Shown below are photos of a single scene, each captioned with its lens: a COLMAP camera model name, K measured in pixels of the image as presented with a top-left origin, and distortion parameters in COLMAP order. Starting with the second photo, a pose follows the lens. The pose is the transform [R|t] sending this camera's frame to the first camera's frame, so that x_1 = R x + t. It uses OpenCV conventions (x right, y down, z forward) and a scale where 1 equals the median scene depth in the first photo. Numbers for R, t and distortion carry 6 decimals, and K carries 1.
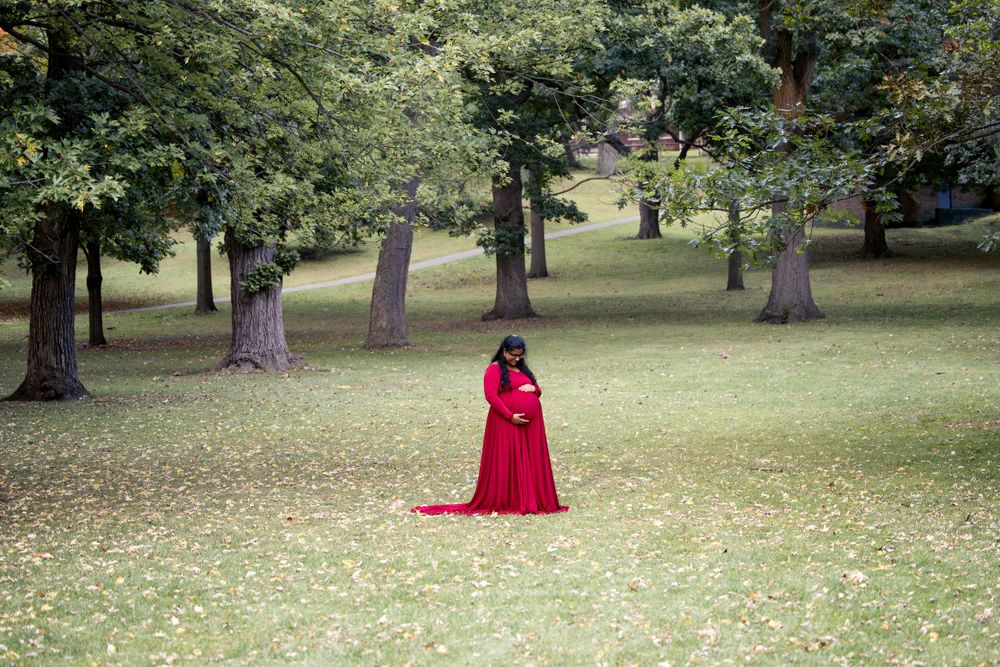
lens RADIAL K [[2098.3, 0, 500.0], [0, 2098.3, 333.5], [0, 0, 1]] dist [-0.209319, 0.088380]
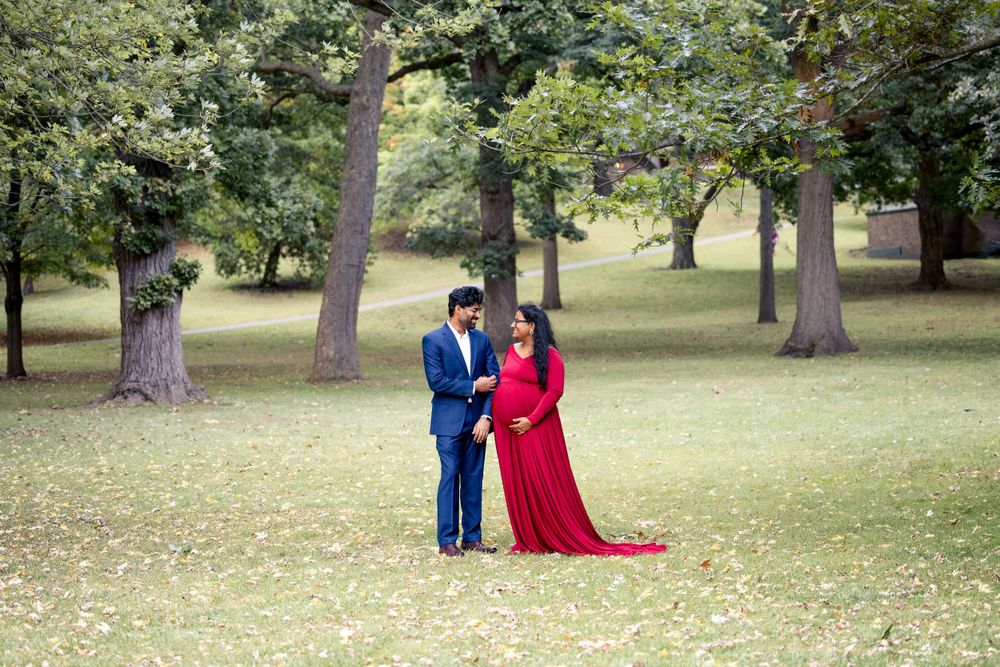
lens RADIAL K [[2098.3, 0, 500.0], [0, 2098.3, 333.5], [0, 0, 1]] dist [-0.209319, 0.088380]
pose [[0.999015, 0.005506, -0.044030, 0.046459], [-0.006593, 0.999676, -0.024594, 0.007226], [0.043880, 0.024860, 0.998727, 0.138380]]
